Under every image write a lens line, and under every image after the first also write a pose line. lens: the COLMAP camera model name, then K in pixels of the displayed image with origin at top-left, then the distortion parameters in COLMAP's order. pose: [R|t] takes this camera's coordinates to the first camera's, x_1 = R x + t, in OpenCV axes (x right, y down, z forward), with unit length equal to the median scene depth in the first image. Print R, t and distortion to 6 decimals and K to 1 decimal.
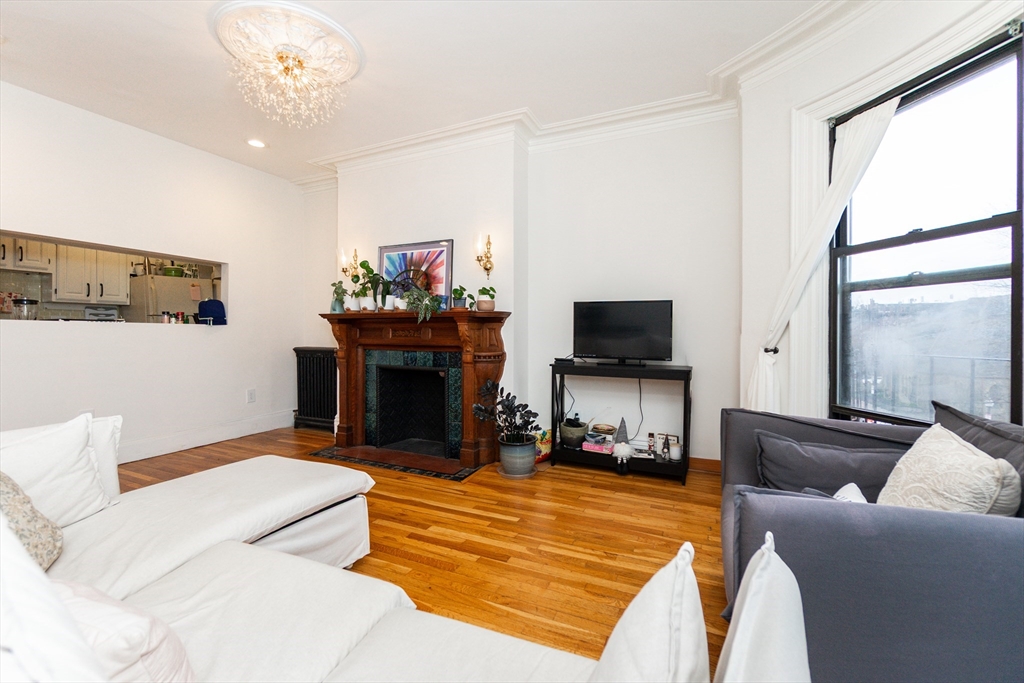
lens RADIAL K [[439.3, 0, 491.2], [0, 439.3, 336.6], [0, 0, 1]] dist [-0.000471, 0.000347]
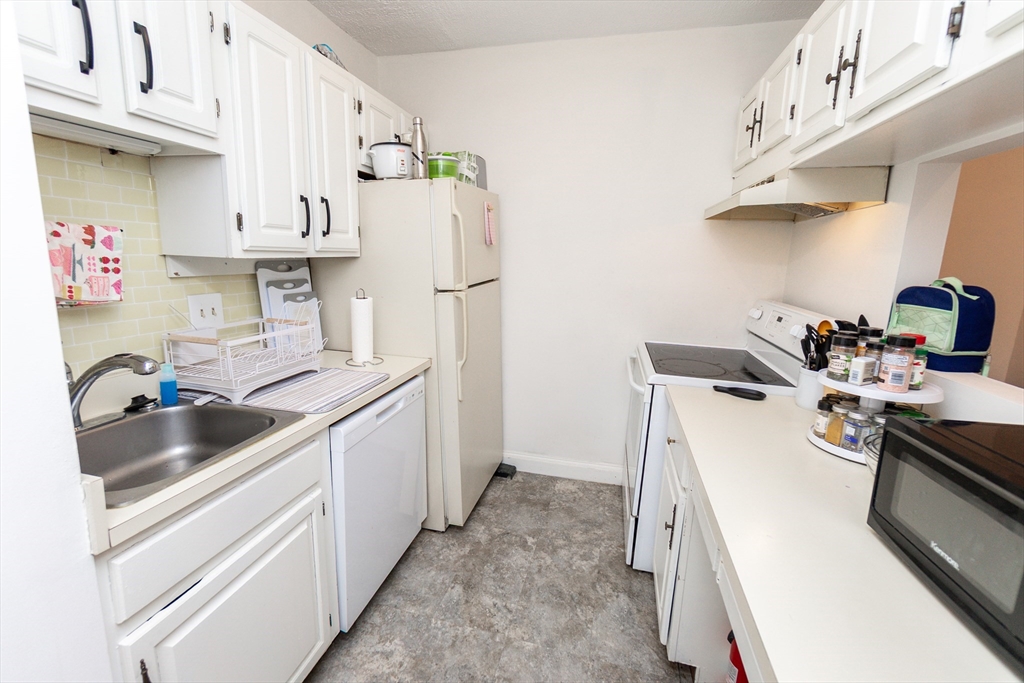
lens RADIAL K [[439.3, 0, 491.2], [0, 439.3, 336.6], [0, 0, 1]] dist [-0.000471, 0.000347]
pose [[0.978658, -0.020130, 0.204509, -1.187211], [-0.017067, 0.983791, 0.178507, -0.111160], [-0.204788, -0.178188, 0.962451, 0.901556]]
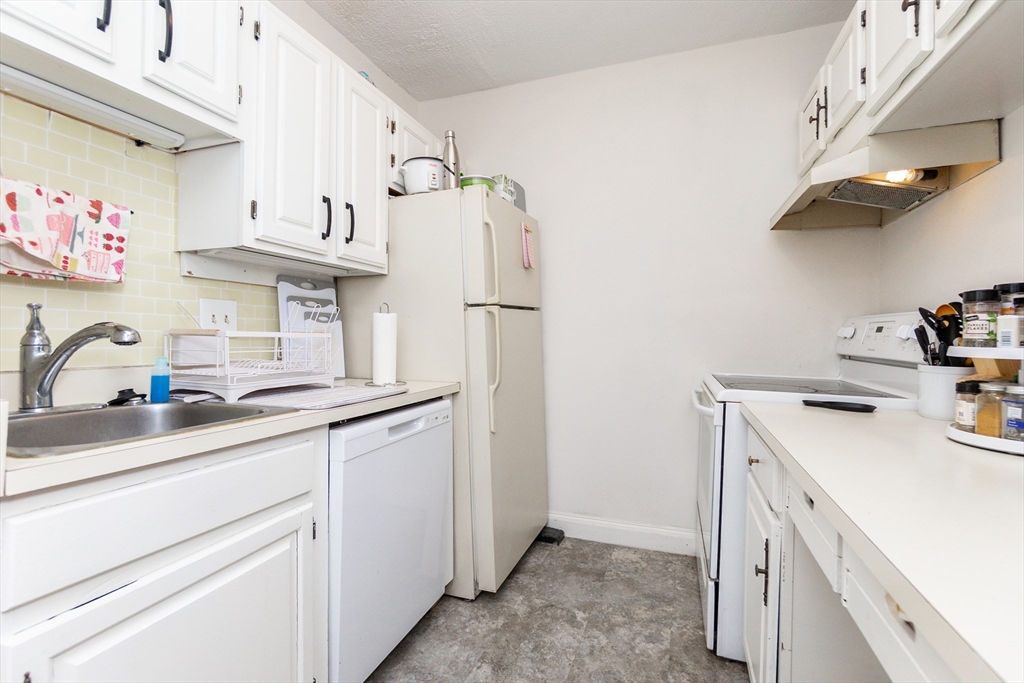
lens RADIAL K [[459.2, 0, 497.9], [0, 459.2, 338.3], [0, 0, 1]] dist [0.000510, 0.000197]
pose [[0.994219, 0.003788, 0.107306, -1.161354], [-0.004047, 0.999989, 0.002196, -0.032901], [-0.107297, -0.002618, 0.994224, 0.933238]]
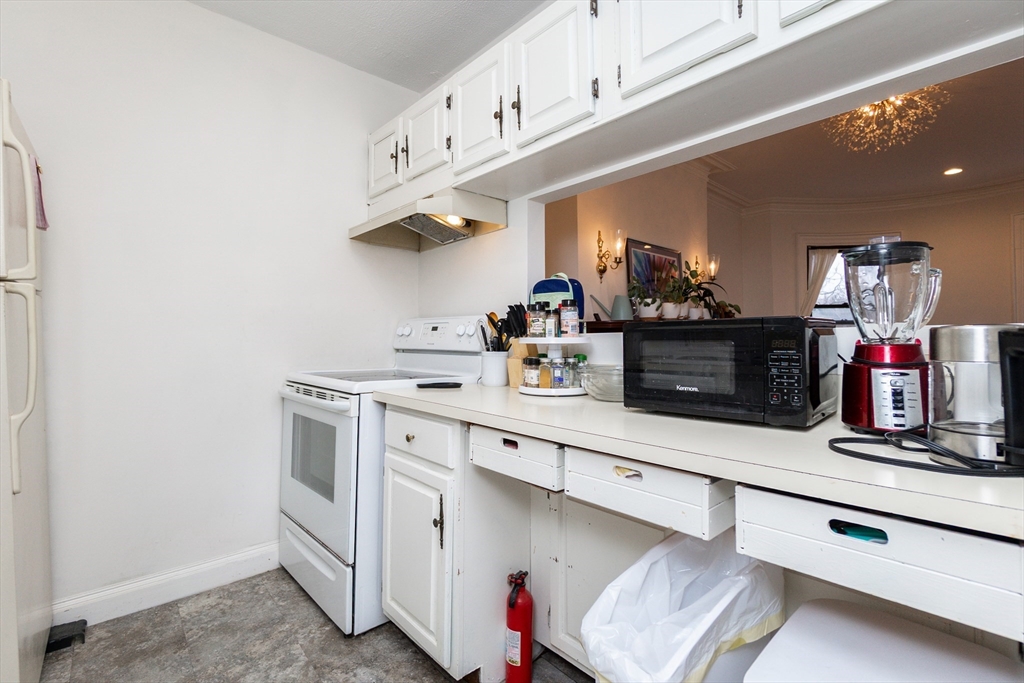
lens RADIAL K [[475.0, 0, 523.5], [0, 475.0, 327.1], [0, 0, 1]] dist [-0.001436, -0.000180]
pose [[0.352443, 0.020033, 0.935619, -1.291481], [0.007384, 0.999680, -0.024186, -0.027697], [-0.935804, 0.015433, 0.352182, 1.010471]]
